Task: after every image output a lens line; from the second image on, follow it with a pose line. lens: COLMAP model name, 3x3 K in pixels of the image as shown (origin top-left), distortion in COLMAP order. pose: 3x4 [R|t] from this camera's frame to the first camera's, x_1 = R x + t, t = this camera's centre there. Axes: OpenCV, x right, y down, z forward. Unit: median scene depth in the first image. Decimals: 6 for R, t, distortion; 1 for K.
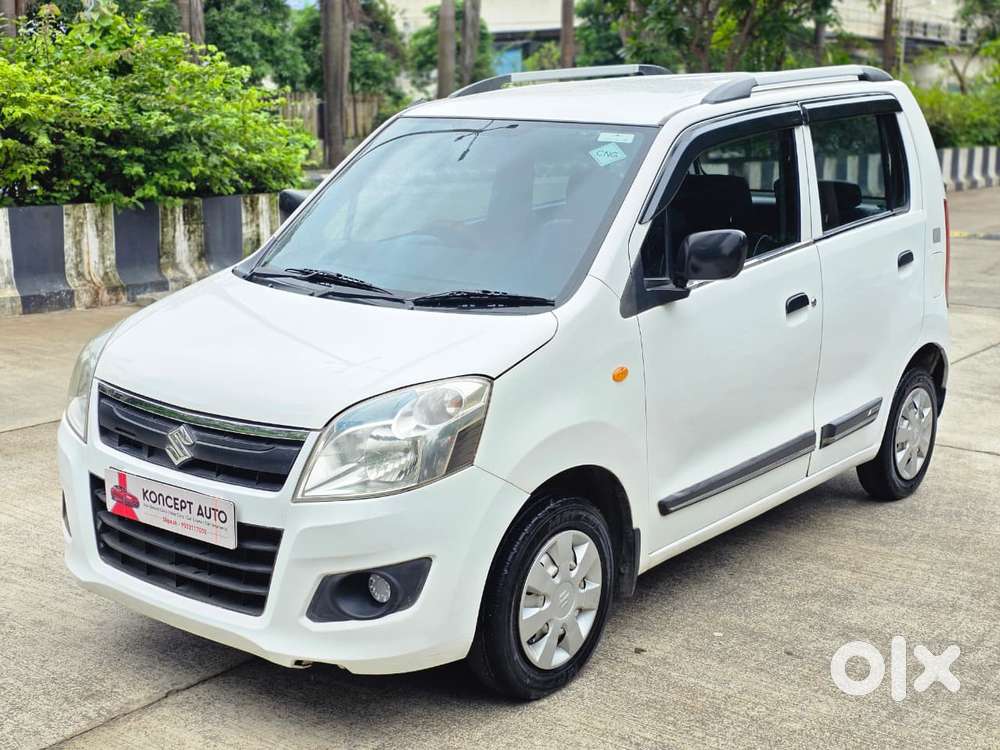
lens RADIAL K [[1359.4, 0, 500.0], [0, 1359.4, 375.0], [0, 0, 1]] dist [0.083530, 0.005875]
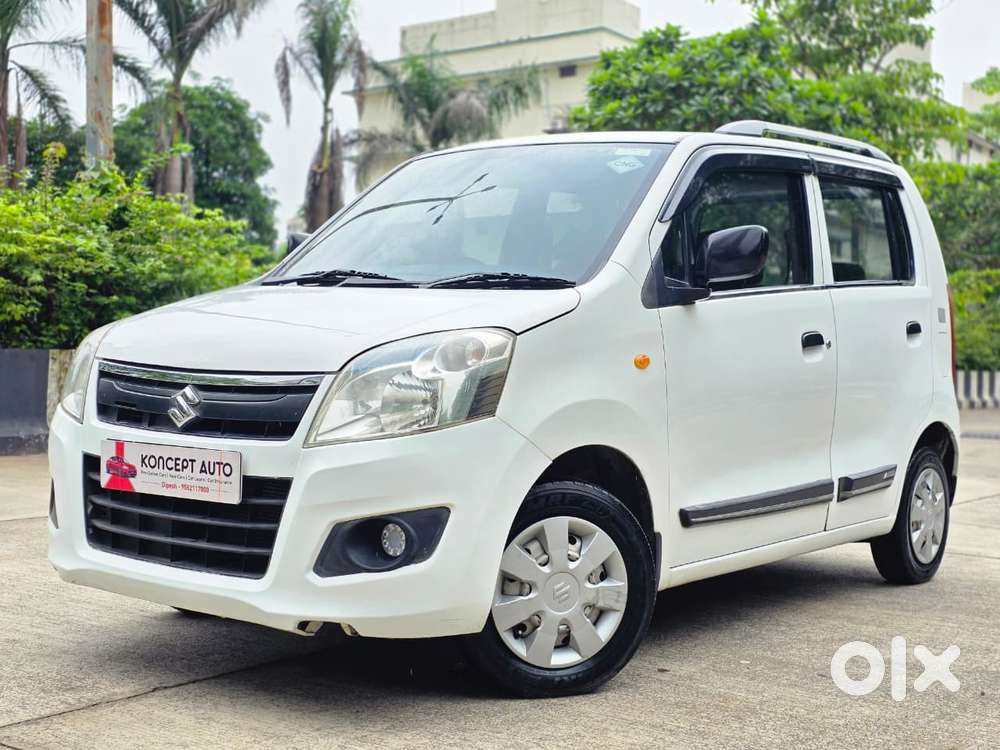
lens RADIAL K [[1375.4, 0, 521.9], [0, 1375.4, 377.1], [0, 0, 1]] dist [0.049800, -0.012060]
pose [[0.999328, 0.017909, 0.031979, -0.027145], [-0.011809, 0.983293, -0.181647, 0.181571], [-0.034698, 0.181148, 0.982844, 0.039300]]
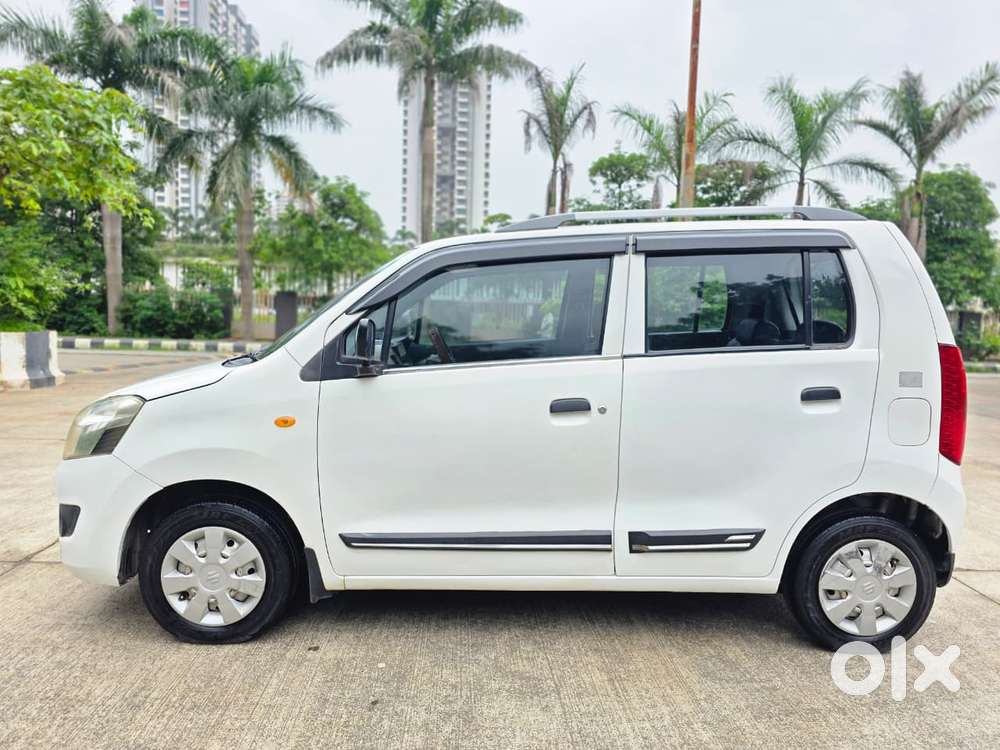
lens RADIAL K [[685.9, 0, 495.9], [0, 685.9, 361.4], [0, 0, 1]] dist [0.027380, -0.000195]
pose [[0.649721, 0.067767, -0.757147, 0.686967], [-0.174541, 0.982707, -0.061821, -0.050283], [0.739864, 0.172319, 0.650313, 0.682740]]
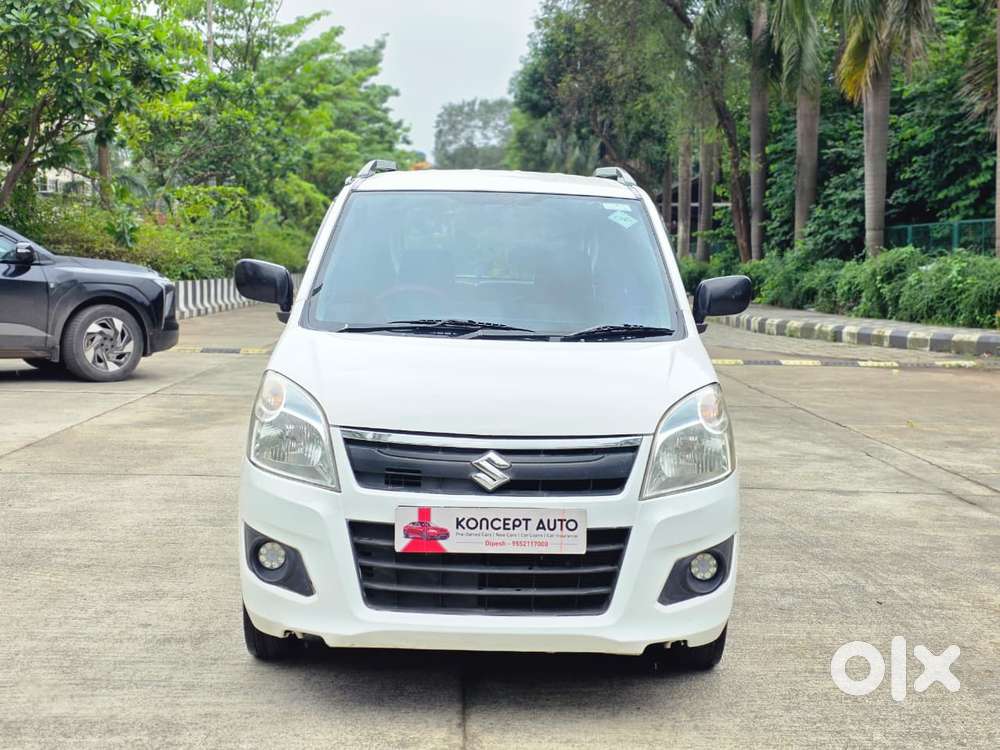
lens RADIAL K [[1336.2, 0, 511.2], [0, 1336.2, 371.0], [0, 0, 1]] dist [0.276698, -0.815520]
pose [[0.772349, -0.048028, 0.633380, -0.781911], [0.116846, 0.990864, -0.067348, 0.041768], [-0.624359, 0.126024, 0.770904, 0.164898]]
